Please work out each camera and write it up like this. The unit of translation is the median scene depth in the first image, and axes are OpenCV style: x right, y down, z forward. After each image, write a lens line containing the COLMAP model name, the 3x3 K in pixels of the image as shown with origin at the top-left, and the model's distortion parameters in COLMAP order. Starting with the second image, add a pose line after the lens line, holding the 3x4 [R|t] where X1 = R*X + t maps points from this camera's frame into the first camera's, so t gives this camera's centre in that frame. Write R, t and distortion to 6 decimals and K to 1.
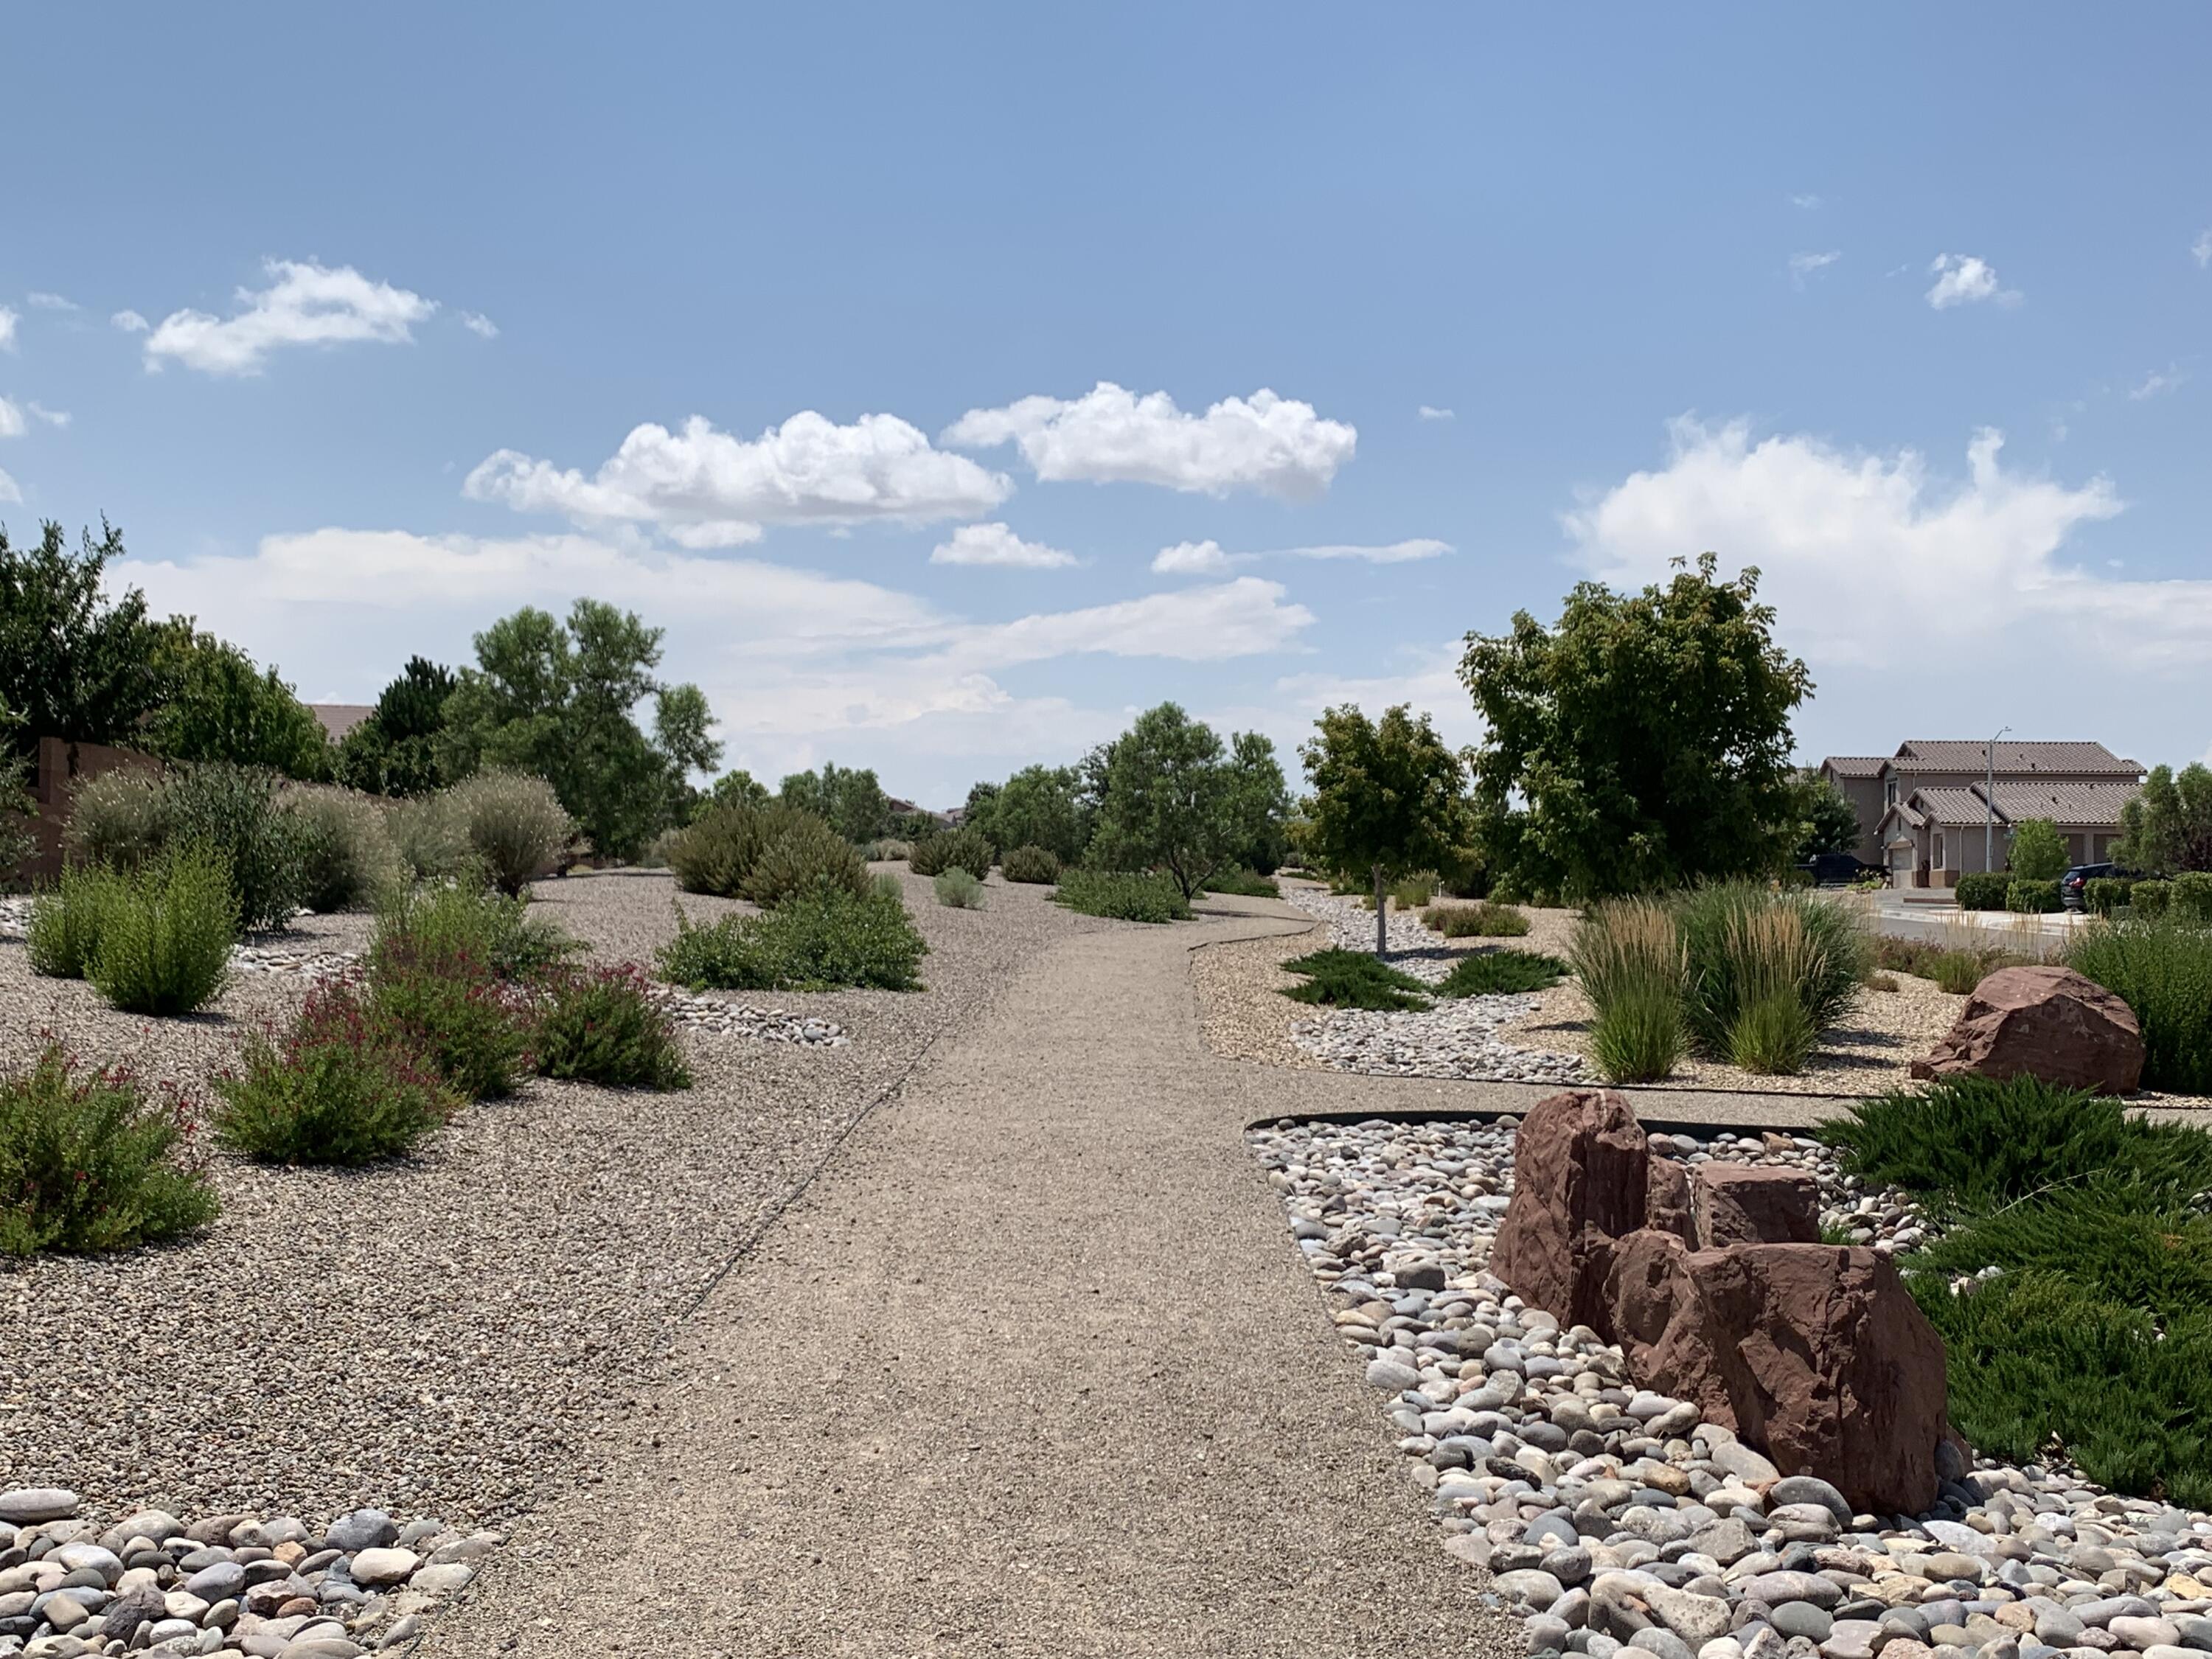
lens RADIAL K [[2334.7, 0, 1140.2], [0, 2334.7, 768.2], [0, 0, 1]] dist [0.192296, -0.572173]
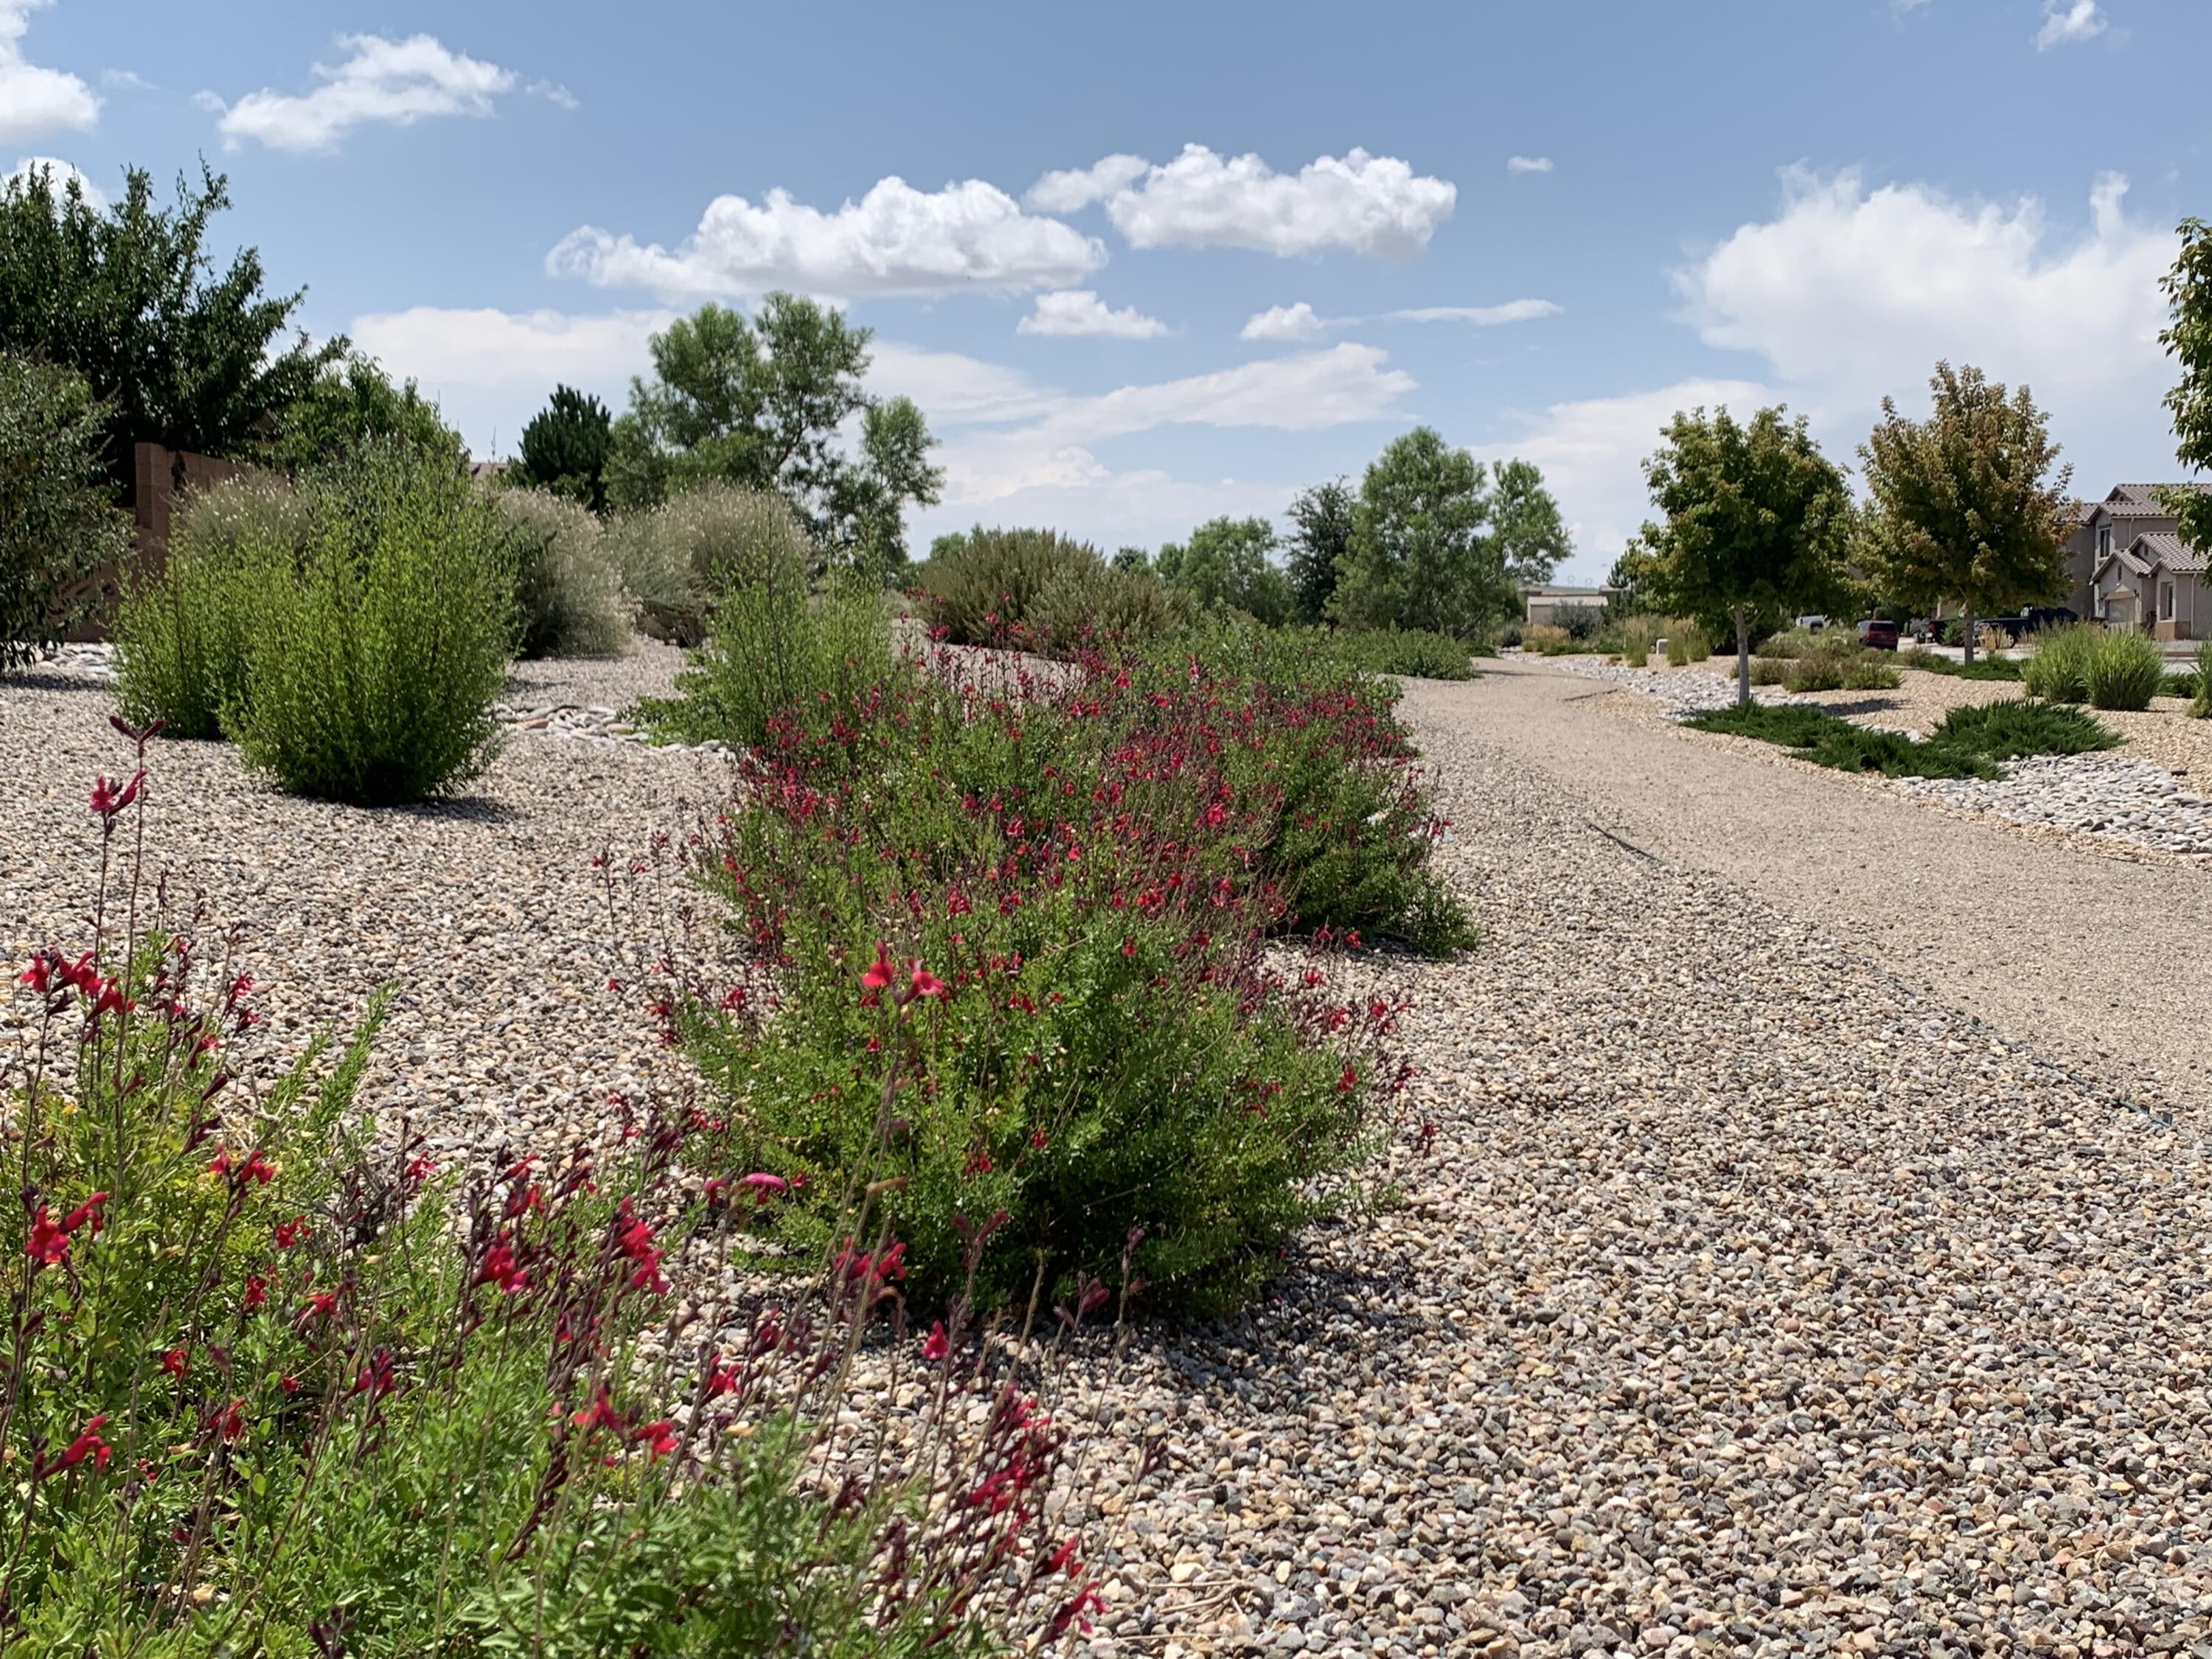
lens RADIAL K [[2334.7, 0, 1140.2], [0, 2334.7, 768.2], [0, 0, 1]] dist [0.192296, -0.572173]
pose [[0.999100, -0.011439, -0.040856, -0.075217], [0.015287, 0.995346, 0.095147, 0.016643], [0.039578, -0.095686, 0.994624, 0.165237]]
